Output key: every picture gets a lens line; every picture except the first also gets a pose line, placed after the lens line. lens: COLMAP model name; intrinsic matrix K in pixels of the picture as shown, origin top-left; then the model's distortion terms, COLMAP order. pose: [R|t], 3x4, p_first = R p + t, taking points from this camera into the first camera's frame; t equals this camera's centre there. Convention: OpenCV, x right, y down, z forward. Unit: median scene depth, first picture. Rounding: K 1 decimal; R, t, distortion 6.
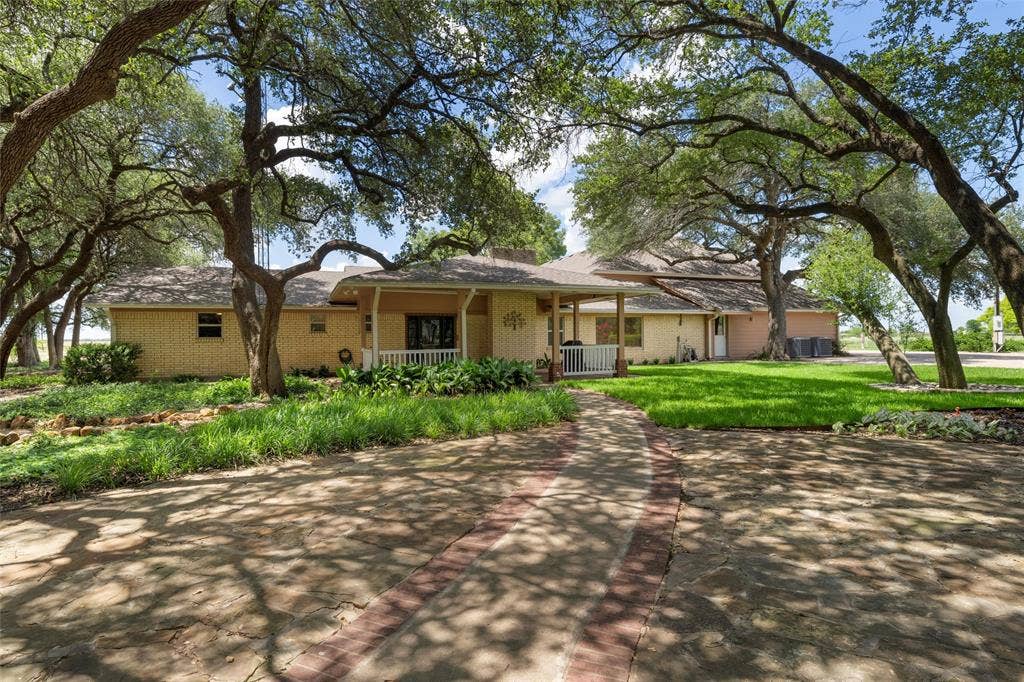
lens RADIAL K [[519.9, 0, 509.7], [0, 519.9, 340.0], [0, 0, 1]] dist [0.002690, 0.000109]
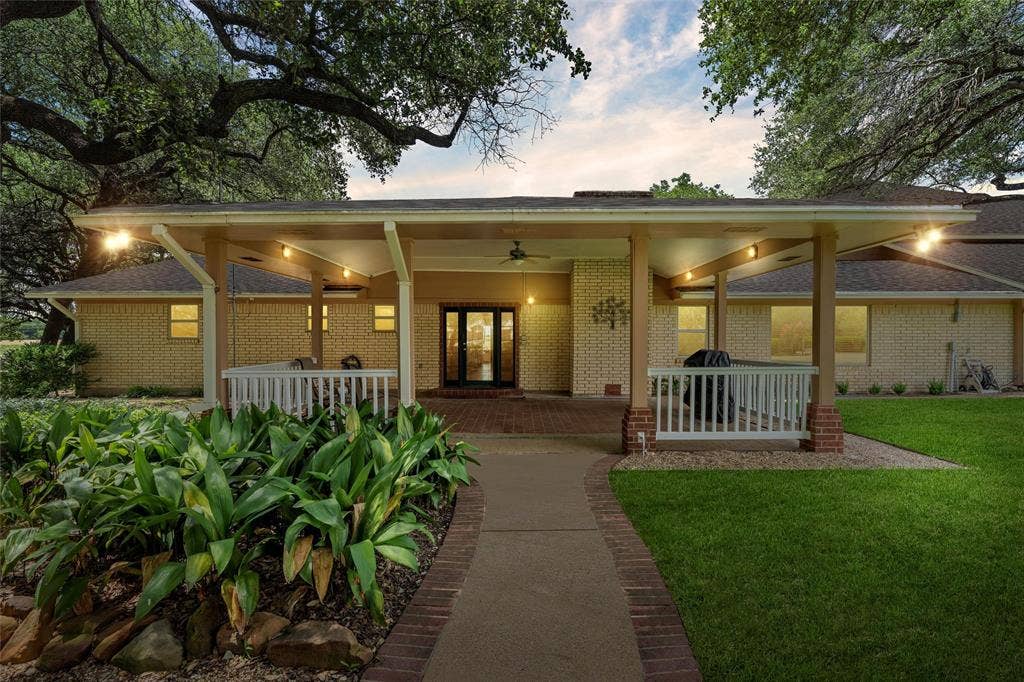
lens RADIAL K [[451.5, 0, 512.0], [0, 451.5, 341.3], [0, 0, 1]] dist [0.004056, 0.000306]
pose [[0.927614, 0.012292, -0.373339, 0.092325], [-0.011700, 0.999924, 0.003851, -0.005427], [0.373358, 0.000796, 0.927687, 0.450365]]
